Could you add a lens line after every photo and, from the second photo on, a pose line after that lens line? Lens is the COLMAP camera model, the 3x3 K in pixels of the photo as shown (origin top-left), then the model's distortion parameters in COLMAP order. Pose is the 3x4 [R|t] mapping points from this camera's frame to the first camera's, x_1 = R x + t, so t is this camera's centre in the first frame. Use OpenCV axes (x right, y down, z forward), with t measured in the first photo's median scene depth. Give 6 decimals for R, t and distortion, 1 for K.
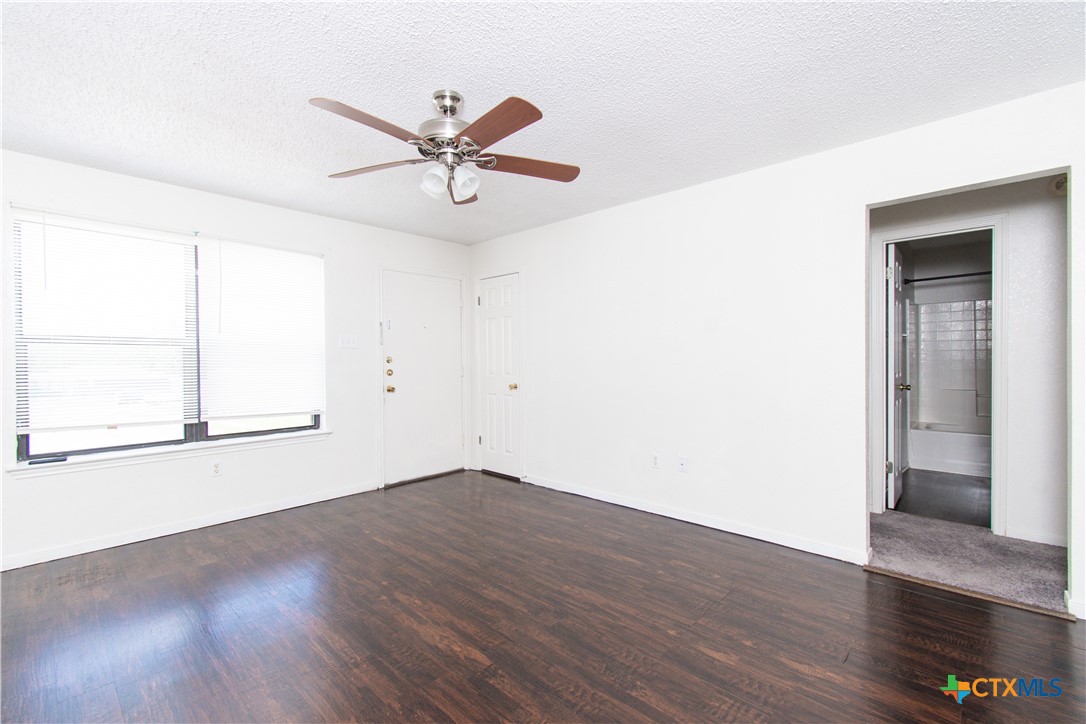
lens RADIAL K [[494.6, 0, 543.0], [0, 494.6, 362.0], [0, 0, 1]] dist [0.002992, 0.000131]
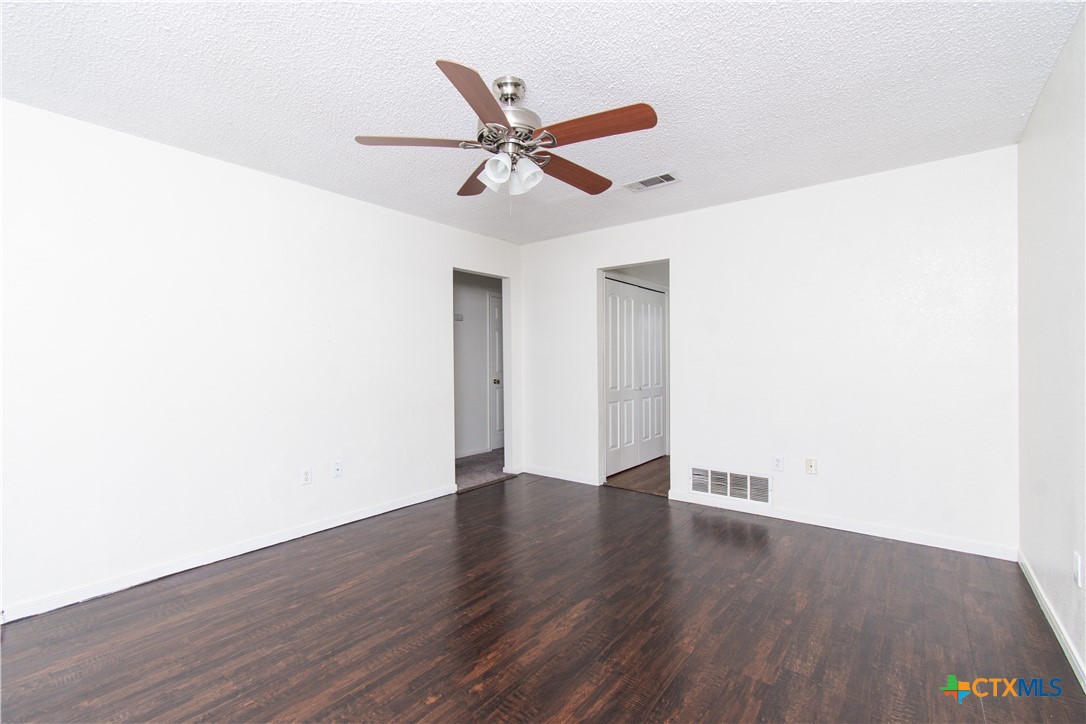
lens RADIAL K [[494.6, 0, 543.0], [0, 494.6, 362.0], [0, 0, 1]] dist [0.002992, 0.000131]
pose [[-0.126054, 0.008960, 0.991983, -0.866884], [0.018750, 0.999802, -0.006648, 0.005025], [-0.991846, 0.017762, -0.126197, 0.810717]]
